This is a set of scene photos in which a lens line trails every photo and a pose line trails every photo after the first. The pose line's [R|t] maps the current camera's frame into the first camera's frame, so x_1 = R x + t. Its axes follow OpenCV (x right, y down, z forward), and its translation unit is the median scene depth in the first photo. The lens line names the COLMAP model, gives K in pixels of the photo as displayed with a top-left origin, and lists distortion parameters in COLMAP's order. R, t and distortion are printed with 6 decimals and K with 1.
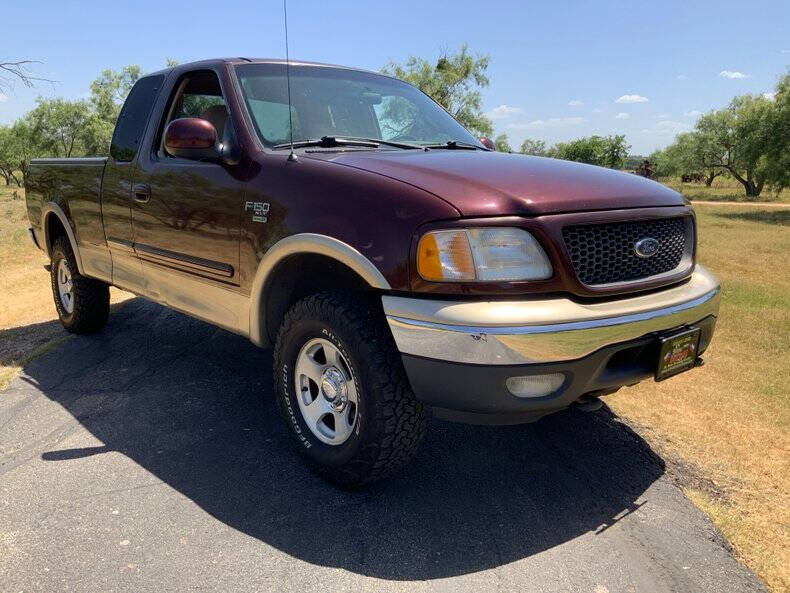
lens RADIAL K [[660.1, 0, 396.9], [0, 660.1, 303.3], [0, 0, 1]] dist [0.047870, -0.085978]
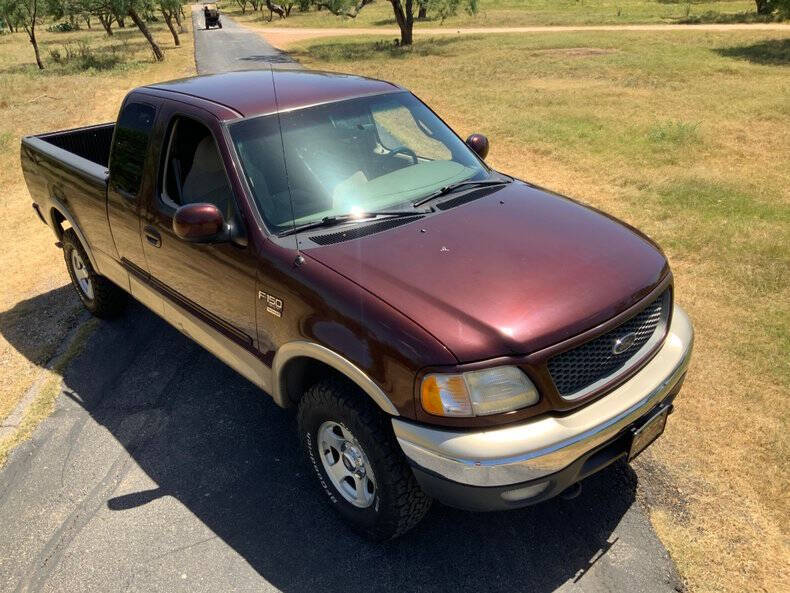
lens RADIAL K [[660.1, 0, 396.7], [0, 660.1, 300.4], [0, 0, 1]] dist [0.047870, -0.085978]
pose [[0.998531, -0.053897, -0.005496, 0.002972], [0.053553, 0.966620, 0.250556, -0.412084], [-0.008192, -0.250483, 0.968086, -0.056759]]
